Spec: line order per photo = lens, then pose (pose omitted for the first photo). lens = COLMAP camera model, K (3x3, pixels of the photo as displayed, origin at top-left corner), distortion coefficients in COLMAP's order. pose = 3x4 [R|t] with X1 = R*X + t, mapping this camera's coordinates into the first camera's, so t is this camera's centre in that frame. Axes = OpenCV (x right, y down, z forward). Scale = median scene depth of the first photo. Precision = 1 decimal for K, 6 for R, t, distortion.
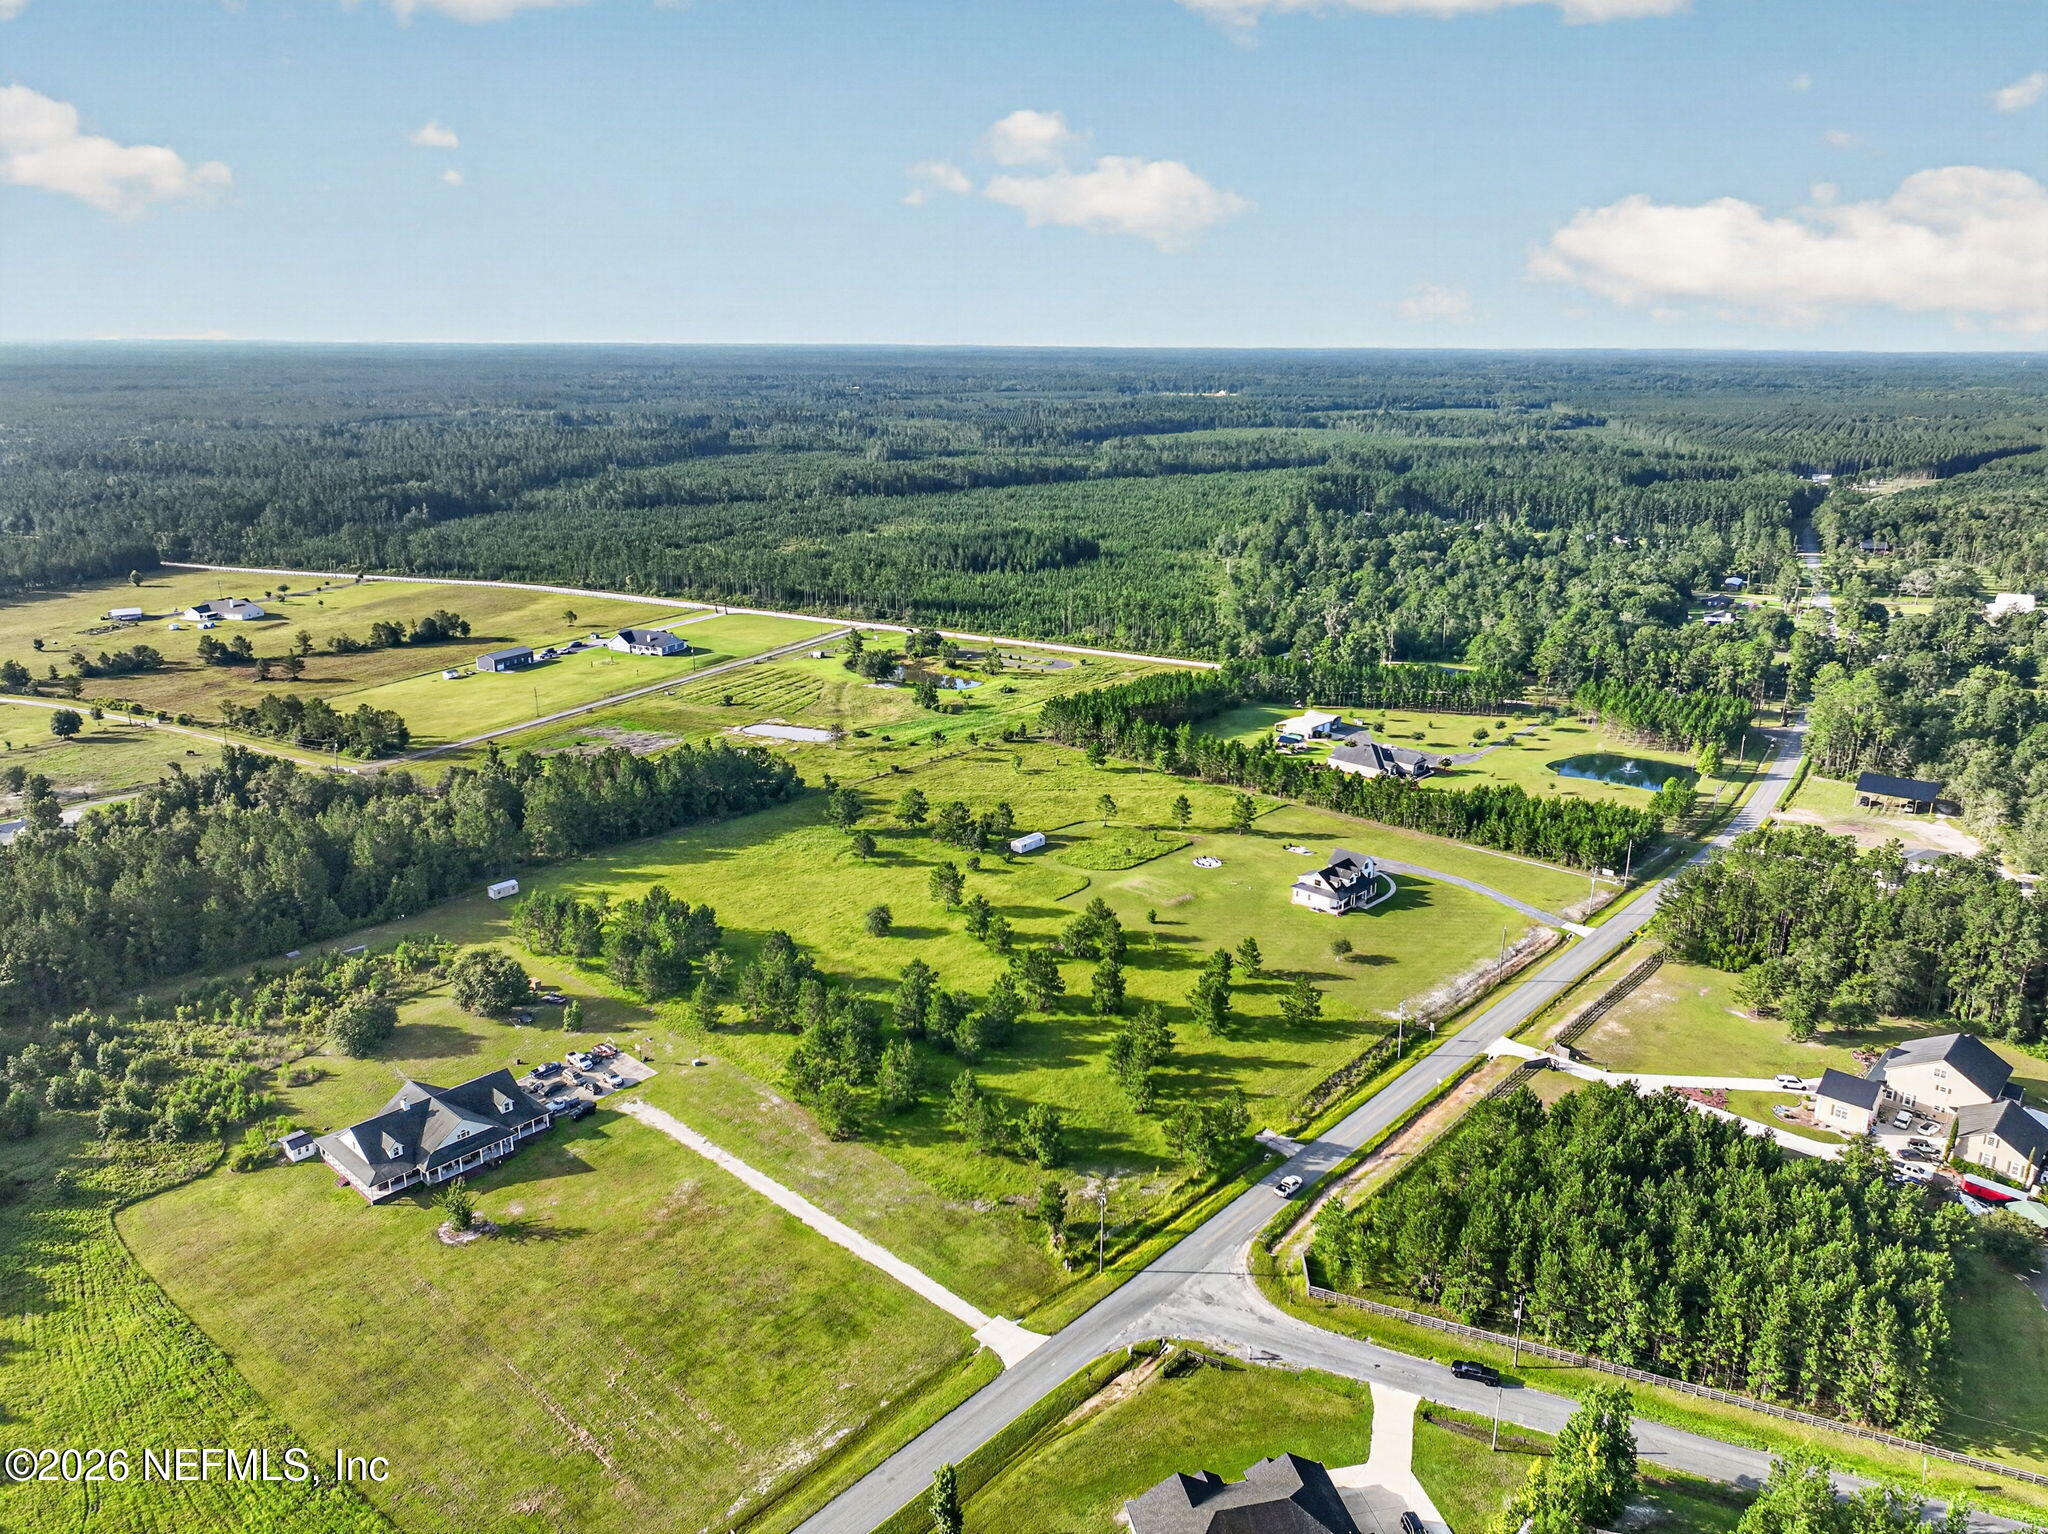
lens RADIAL K [[1436.5, 0, 1033.6], [0, 1436.5, 763.7], [0, 0, 1]] dist [0.005910, 0.001598]
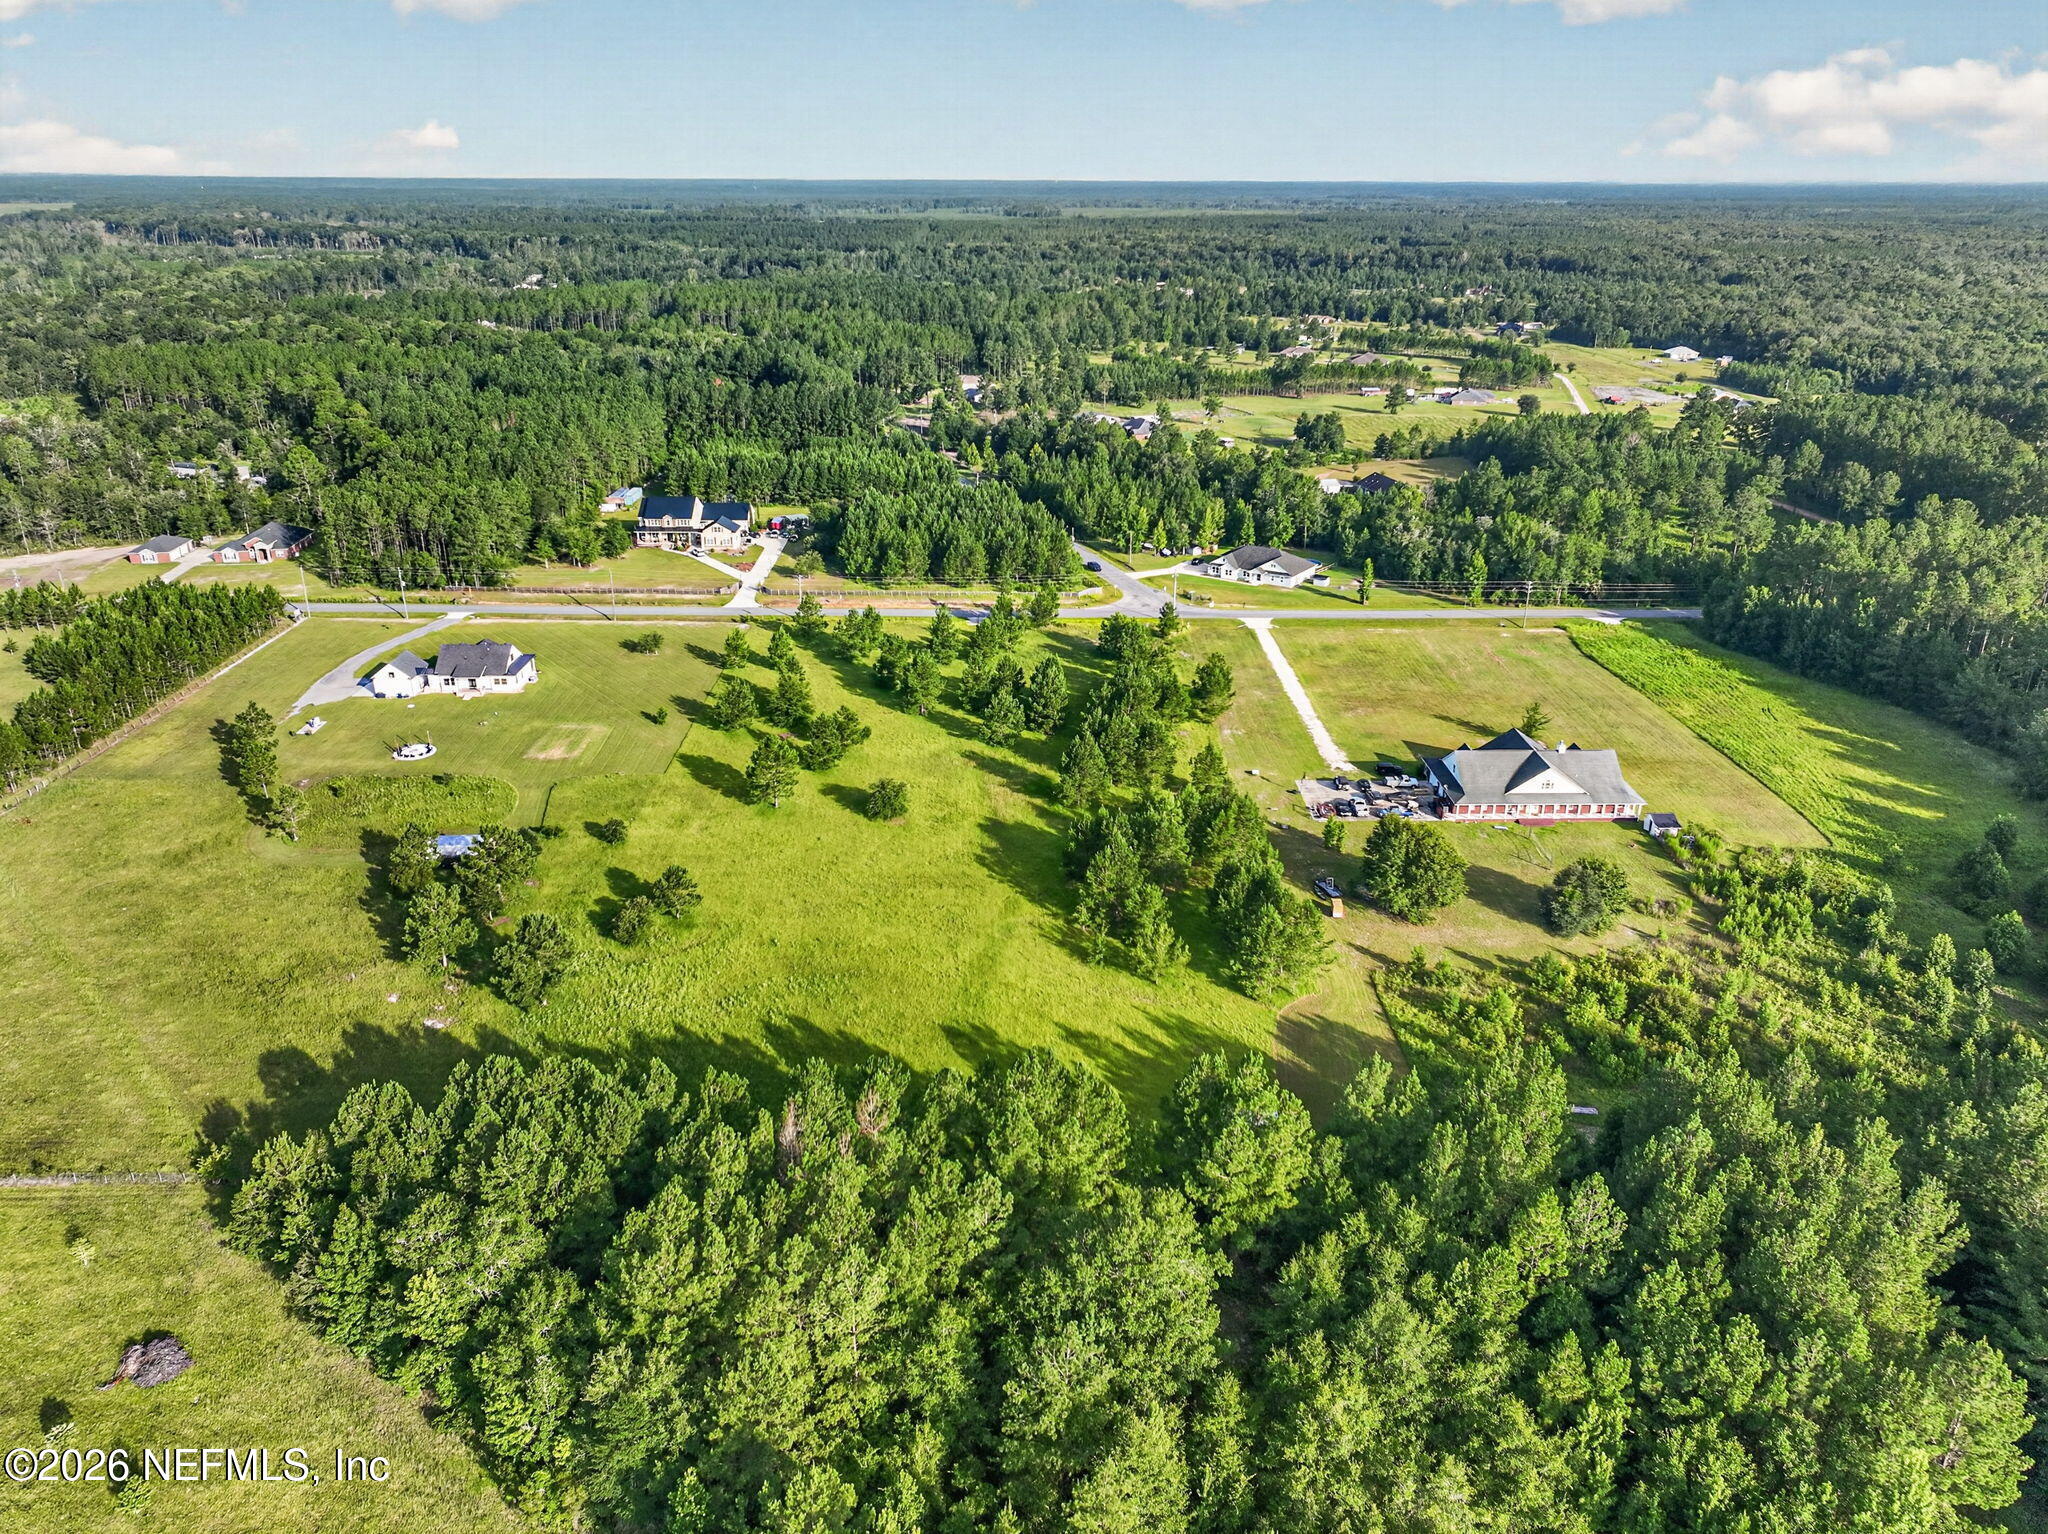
lens RADIAL K [[1434.3, 0, 1036.3], [0, 1434.3, 763.1], [0, 0, 1]] dist [0.003524, 0.008429]
pose [[-0.683032, -0.284027, 0.672901, -0.529488], [0.199666, 0.813589, 0.546082, -0.235199], [-0.702567, 0.507347, -0.498997, 1.077495]]
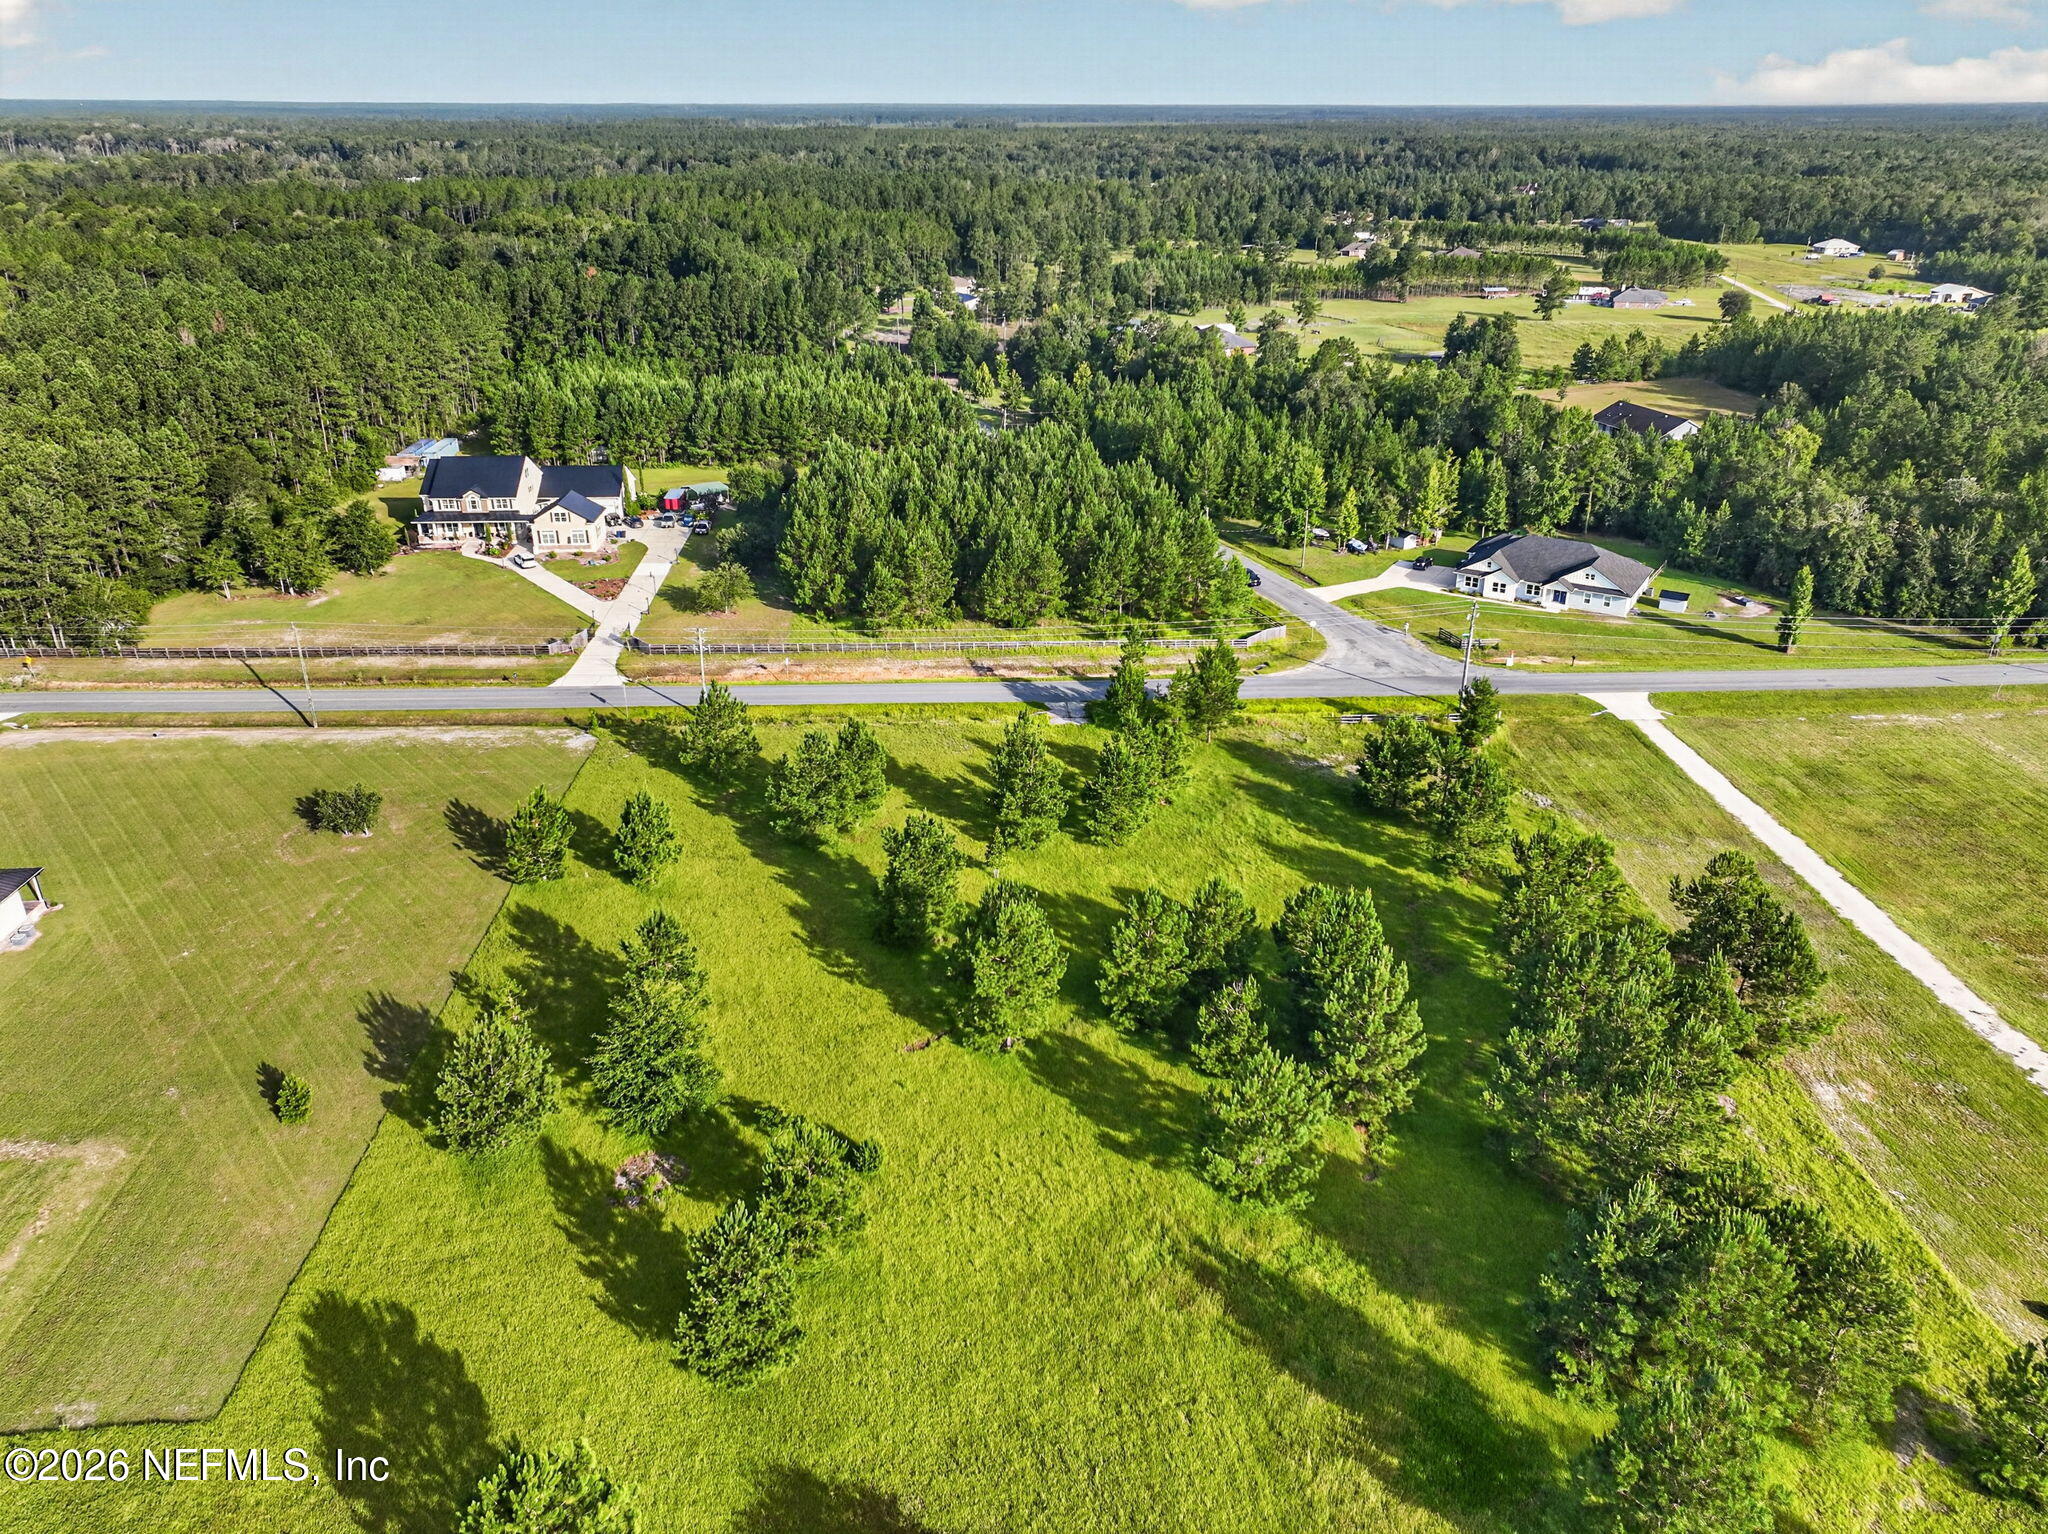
lens RADIAL K [[1436.5, 0, 1033.6], [0, 1436.5, 763.7], [0, 0, 1]] dist [0.005910, 0.001598]
pose [[-0.708513, -0.300123, 0.638698, -0.165127], [0.196174, 0.785623, 0.586781, -0.078336], [-0.677883, 0.541038, -0.497748, 0.852372]]
